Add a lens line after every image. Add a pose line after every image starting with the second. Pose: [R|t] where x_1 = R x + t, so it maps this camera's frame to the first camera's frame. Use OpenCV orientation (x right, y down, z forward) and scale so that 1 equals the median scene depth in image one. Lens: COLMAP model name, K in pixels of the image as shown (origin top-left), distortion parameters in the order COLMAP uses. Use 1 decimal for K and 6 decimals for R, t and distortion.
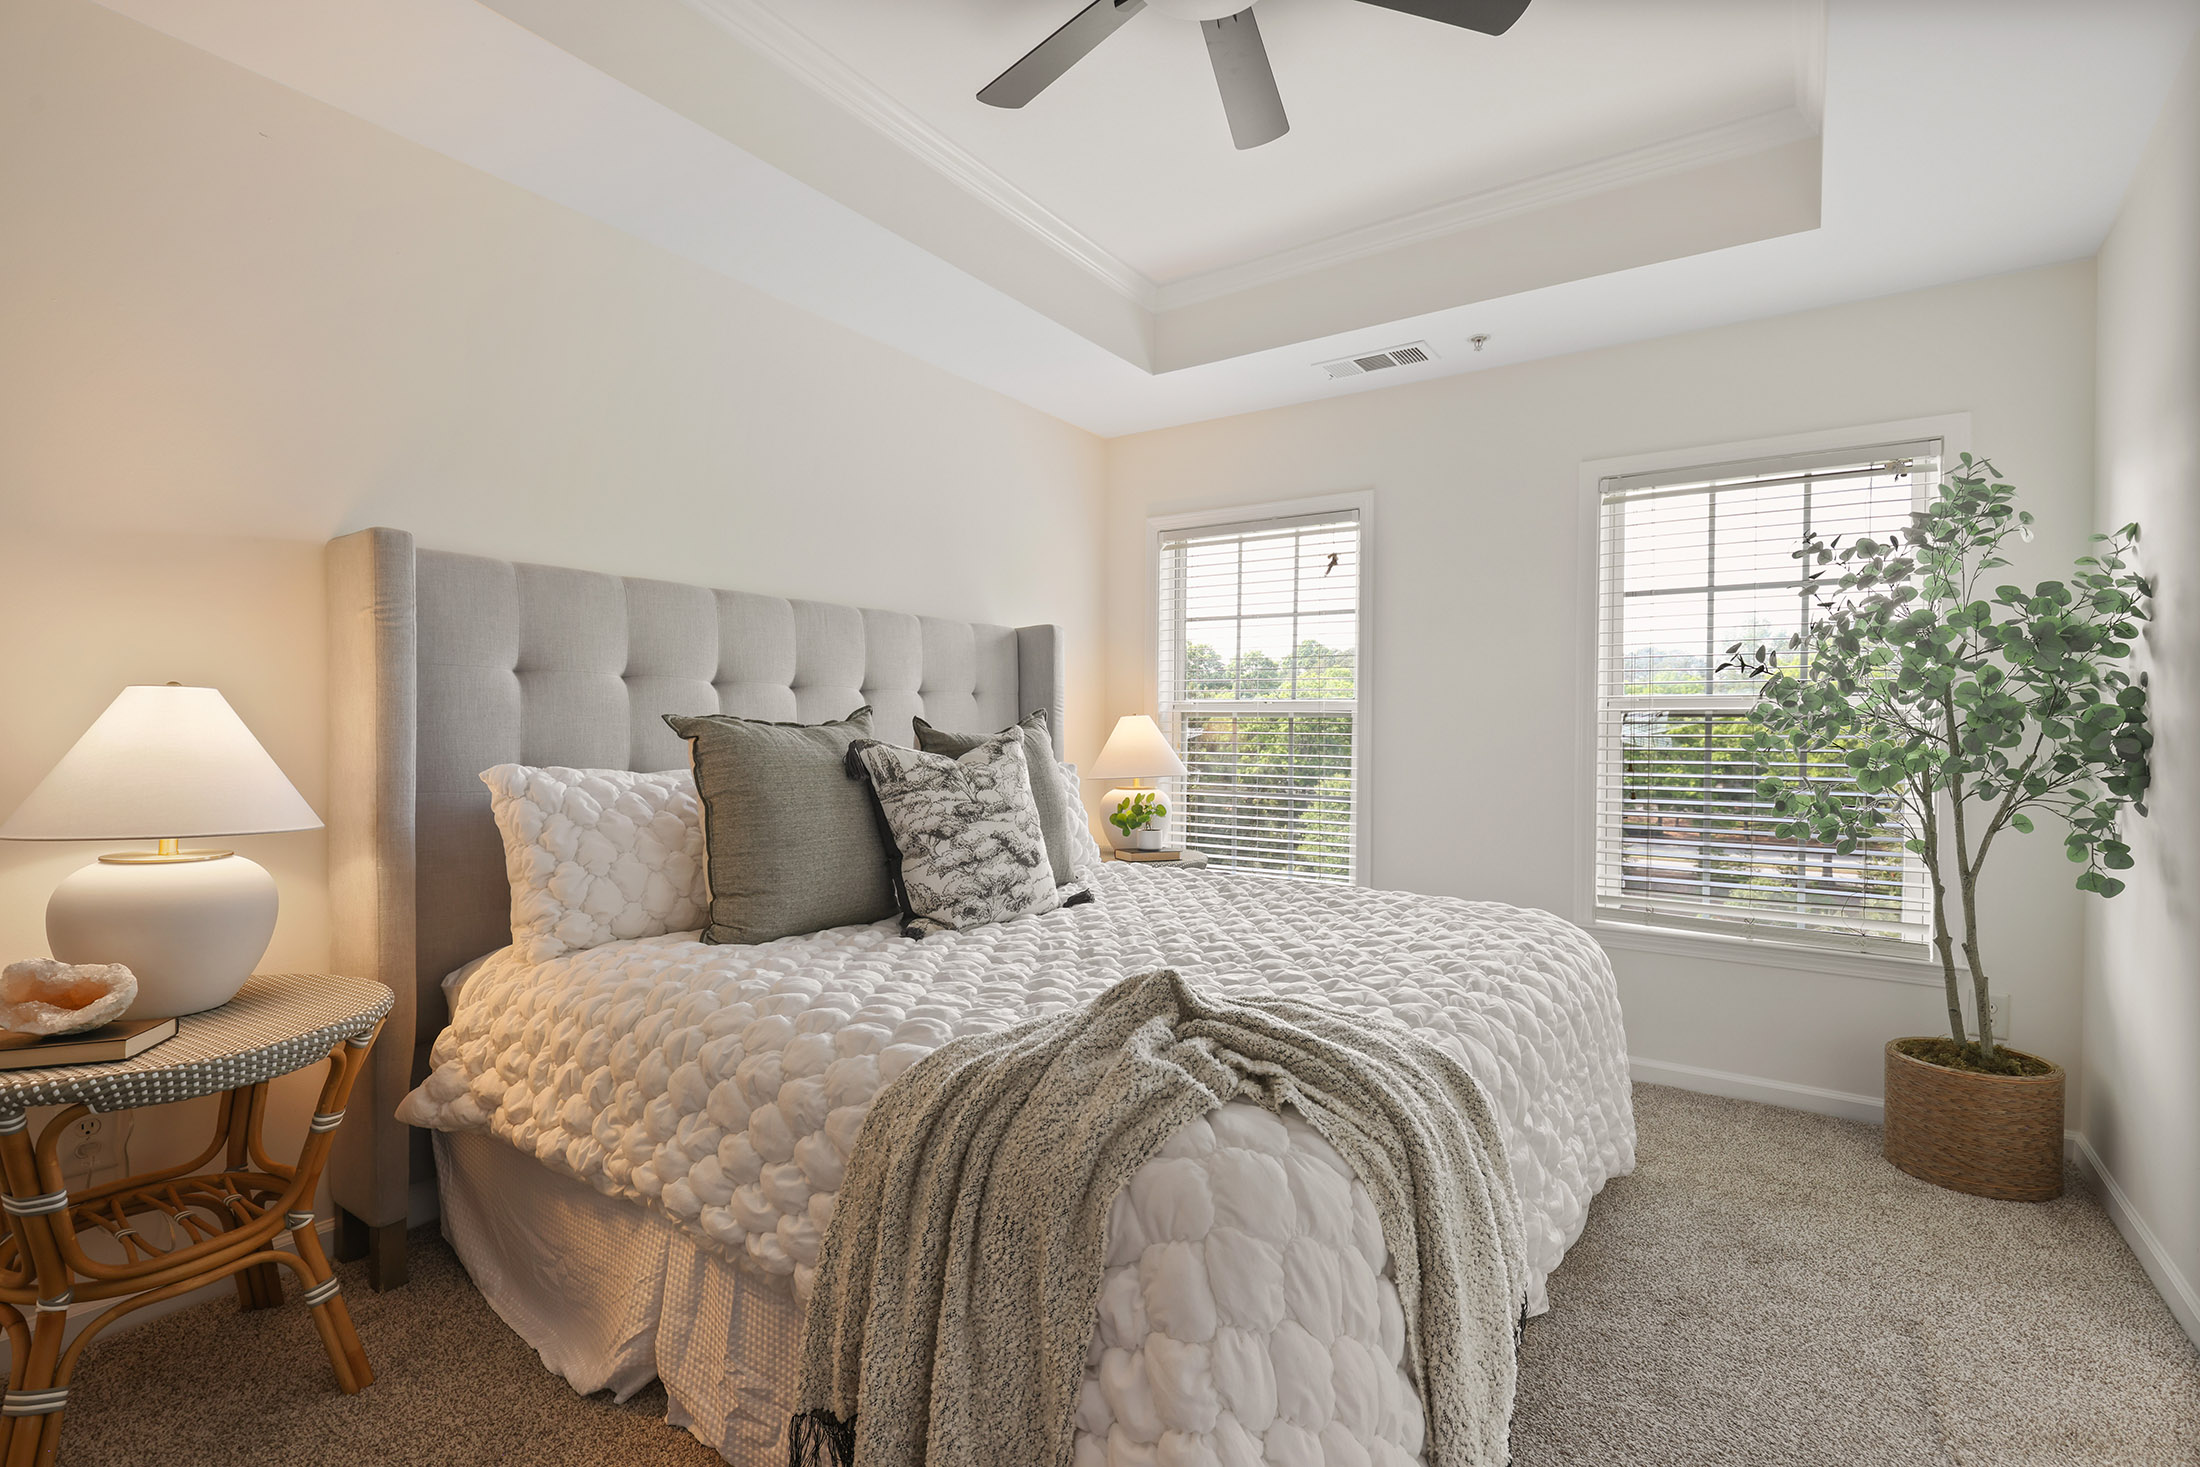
lens RADIAL K [[1038.2, 0, 1102.9], [0, 1038.2, 716.6], [0, 0, 1]] dist [-0.002081, -0.000837]
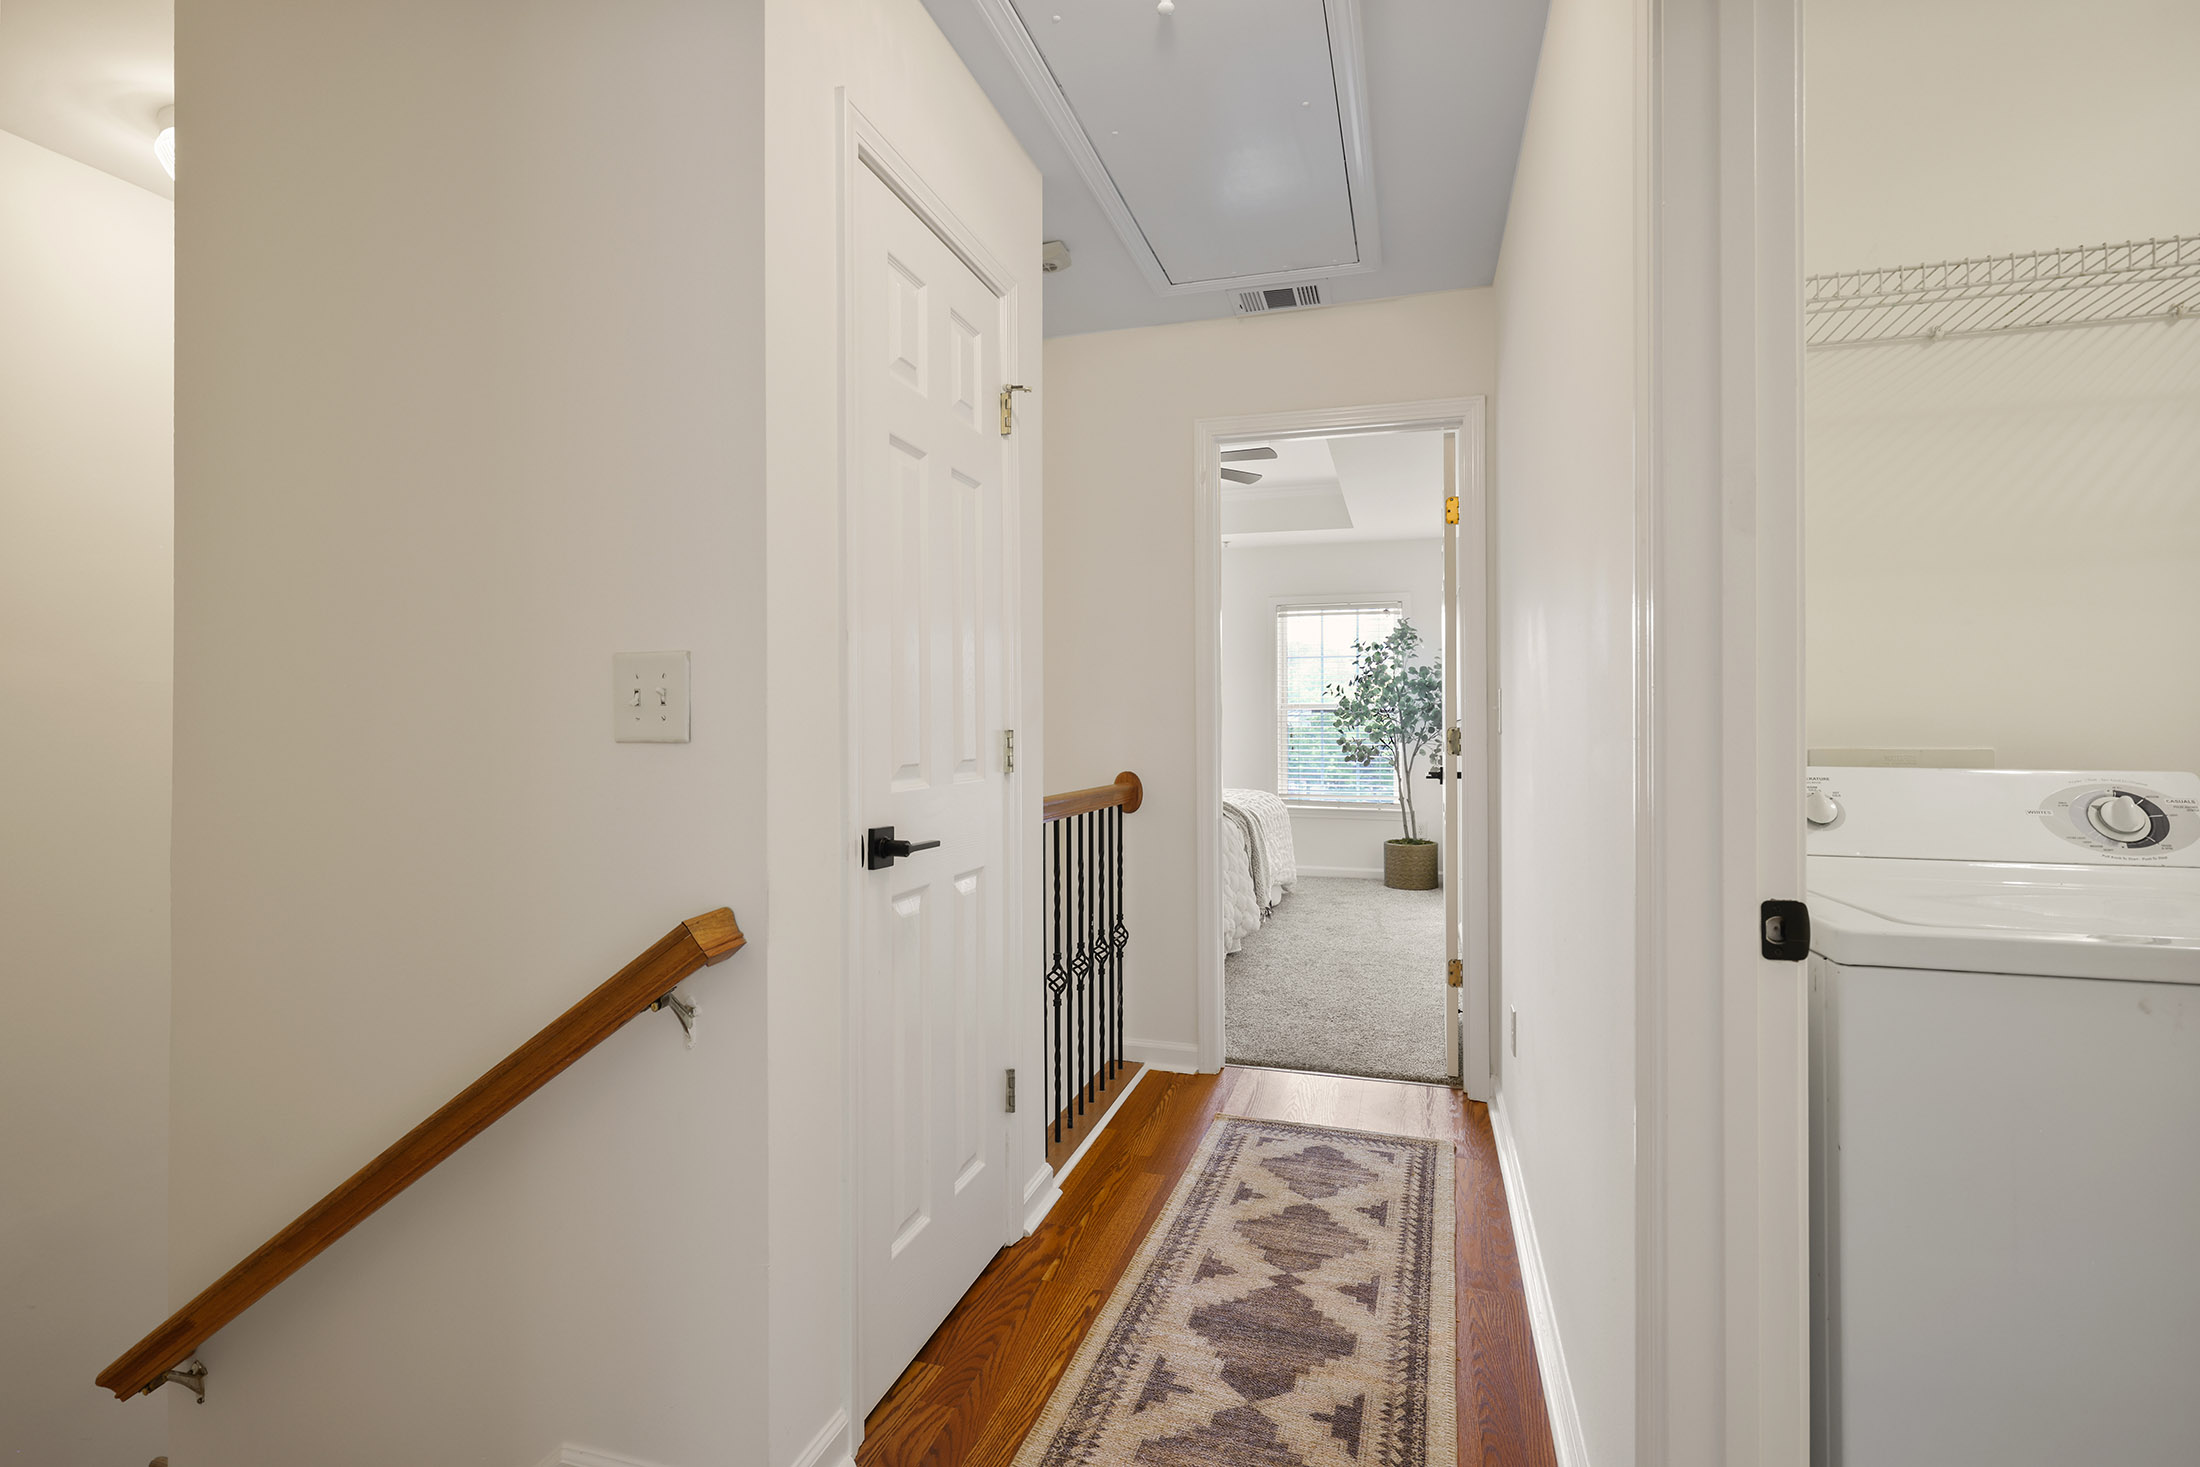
lens RADIAL K [[1038.2, 0, 1102.9], [0, 1038.2, 716.6], [0, 0, 1]] dist [-0.002081, -0.000837]
pose [[0.953376, -0.007550, 0.301691, -0.708103], [0.007138, 0.999971, 0.002467, -0.003419], [-0.301701, -0.000198, 0.953403, -1.300823]]
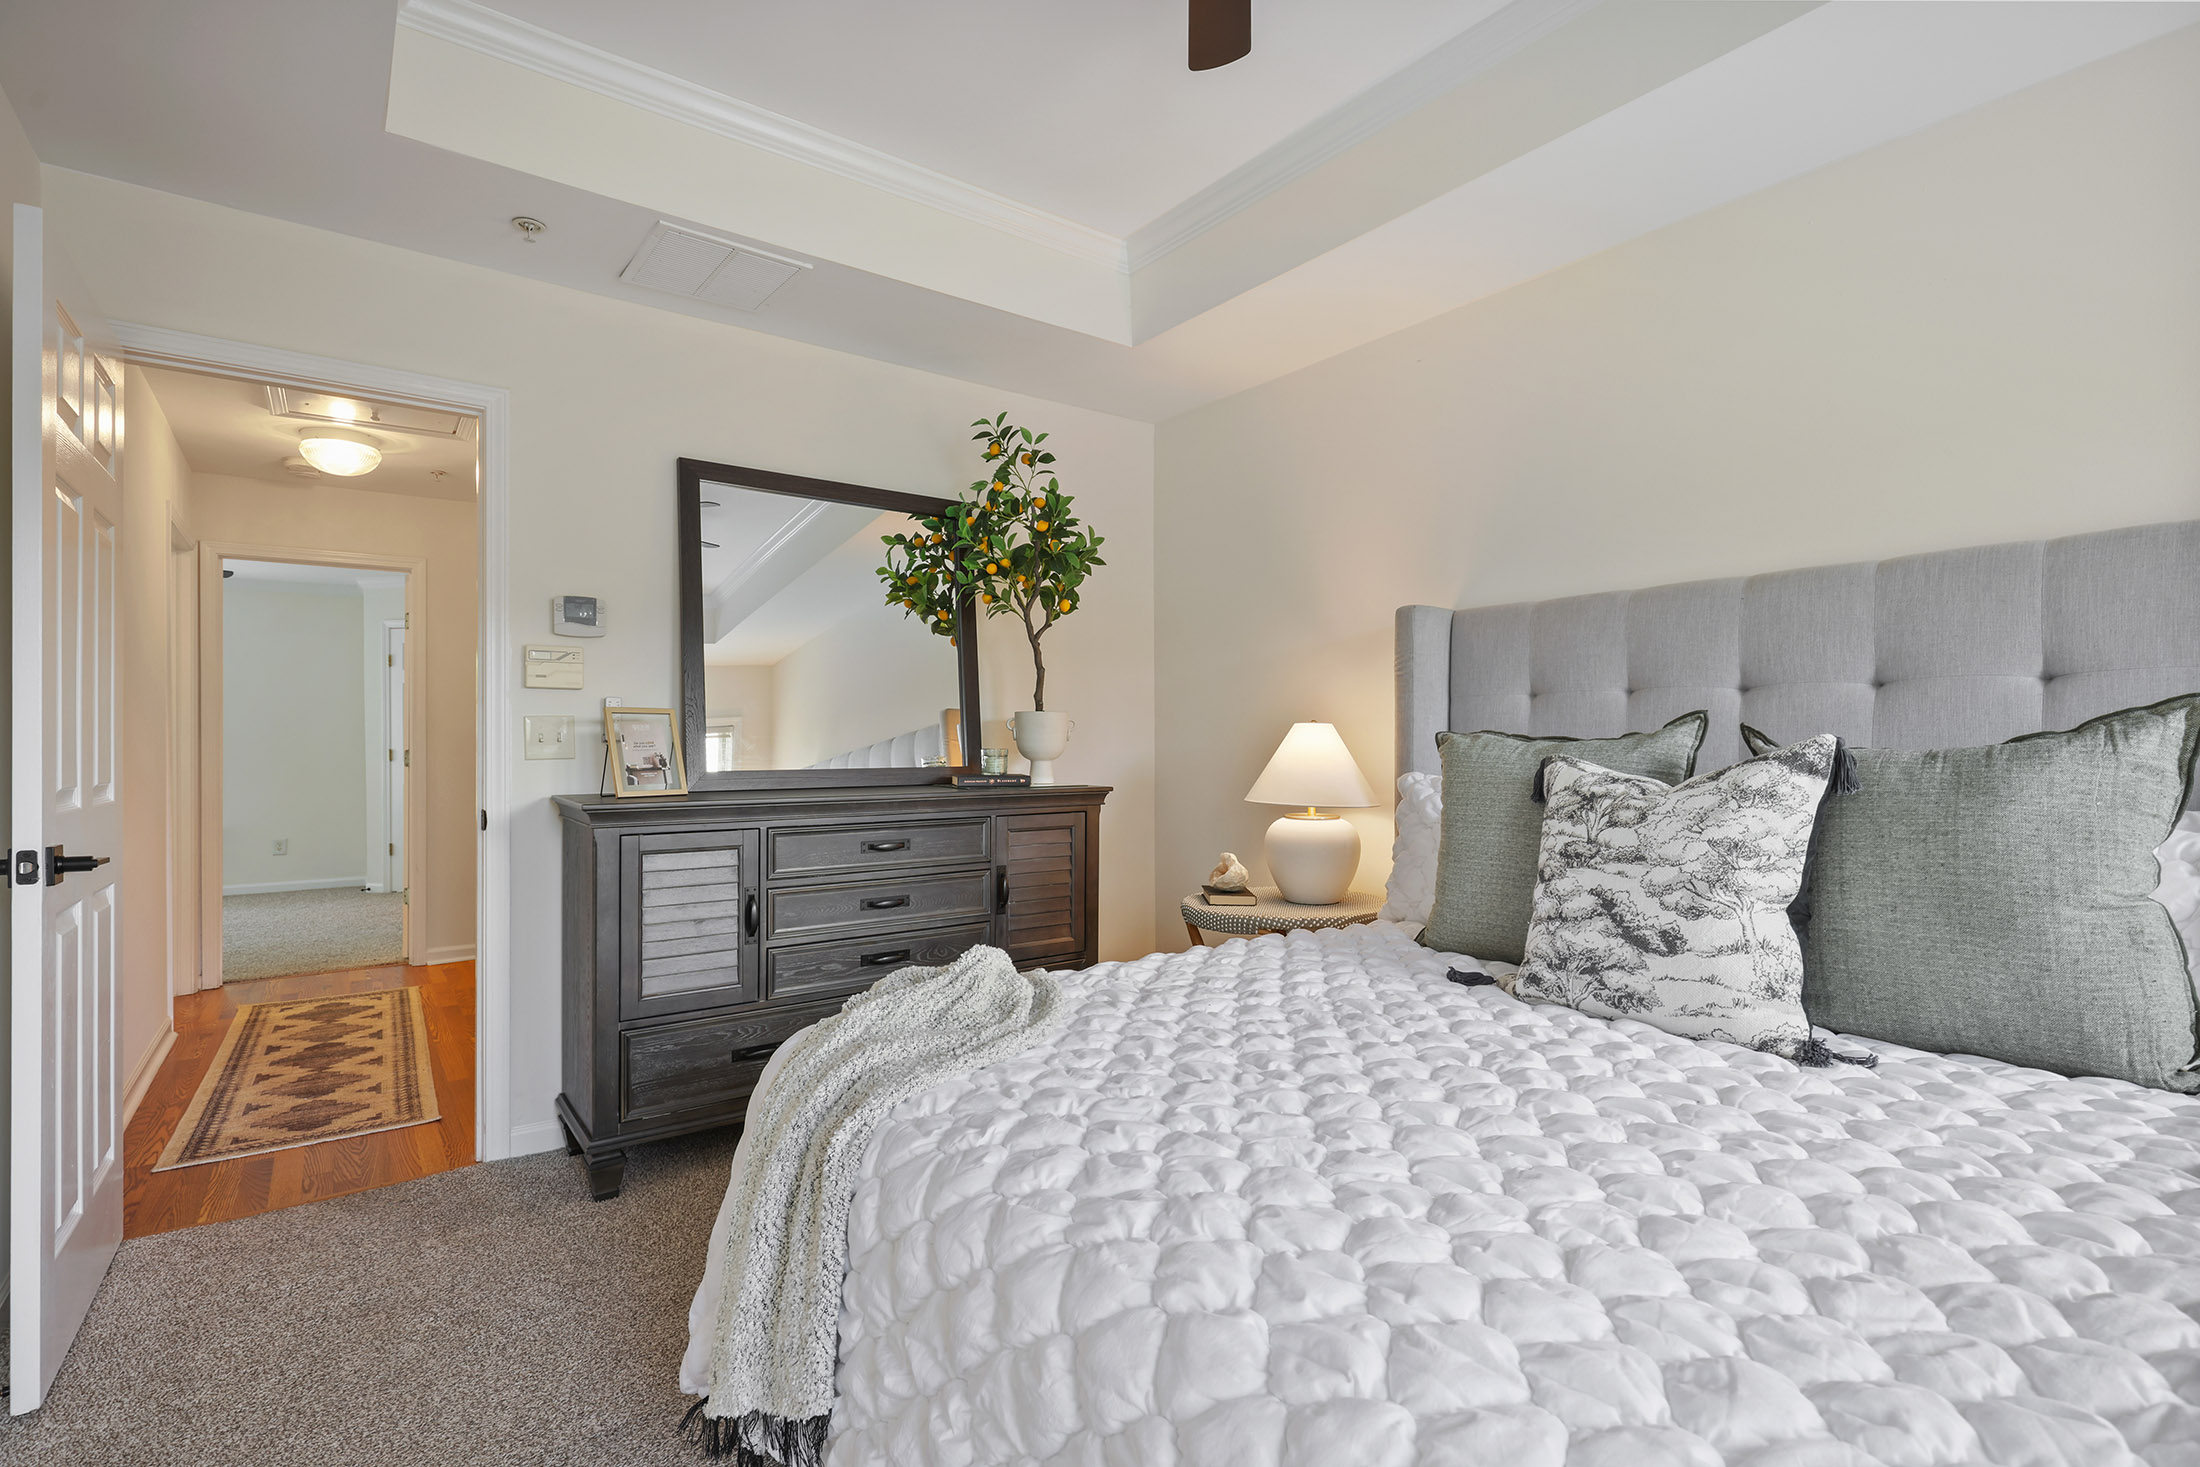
lens RADIAL K [[1014.1, 0, 1100.0], [0, 1014.1, 733.5], [0, 0, 1]] dist [-0.001099, -0.000309]
pose [[-0.319010, -0.019479, -0.947551, 0.662970], [0.005349, 0.999736, -0.022352, 0.020699], [0.947736, -0.012199, -0.318822, 0.905237]]
